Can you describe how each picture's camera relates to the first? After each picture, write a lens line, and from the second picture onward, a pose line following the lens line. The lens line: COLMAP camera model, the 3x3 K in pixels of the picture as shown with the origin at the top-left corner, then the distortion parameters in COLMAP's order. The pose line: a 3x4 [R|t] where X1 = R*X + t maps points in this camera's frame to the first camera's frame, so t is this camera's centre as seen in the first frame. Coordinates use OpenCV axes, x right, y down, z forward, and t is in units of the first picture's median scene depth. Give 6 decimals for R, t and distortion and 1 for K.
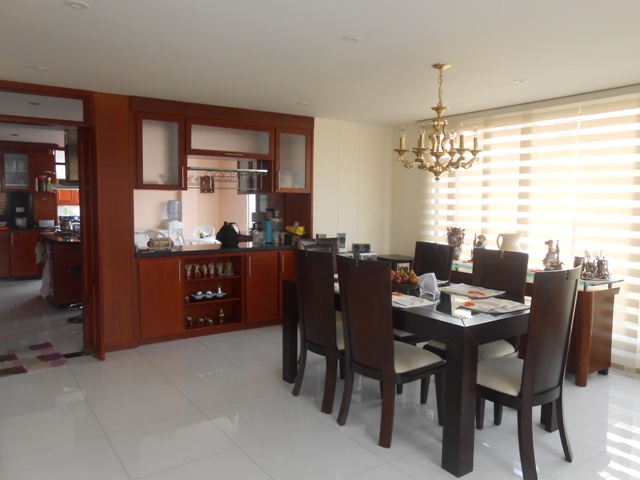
lens RADIAL K [[503.3, 0, 319.6], [0, 503.3, 236.8], [0, 0, 1]] dist [0.003460, 0.005150]
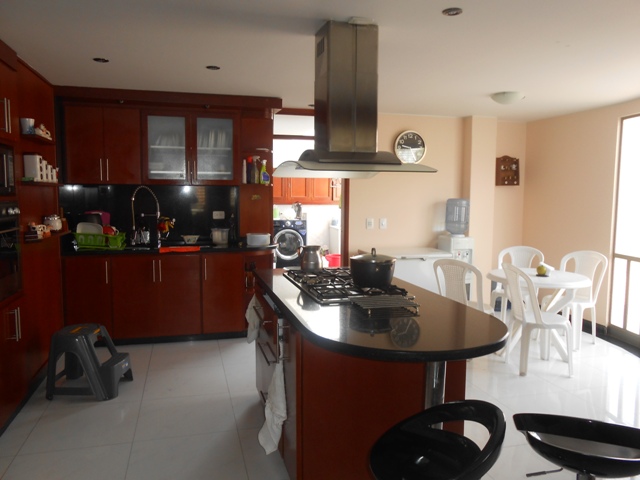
lens RADIAL K [[503.3, 0, 320.4], [0, 503.3, 241.3], [0, 0, 1]] dist [0.003460, 0.005150]
pose [[0.943258, 0.030705, -0.330637, -0.283783], [-0.024382, 0.999432, 0.023255, -0.039293], [0.331163, -0.013874, 0.943472, 0.479193]]
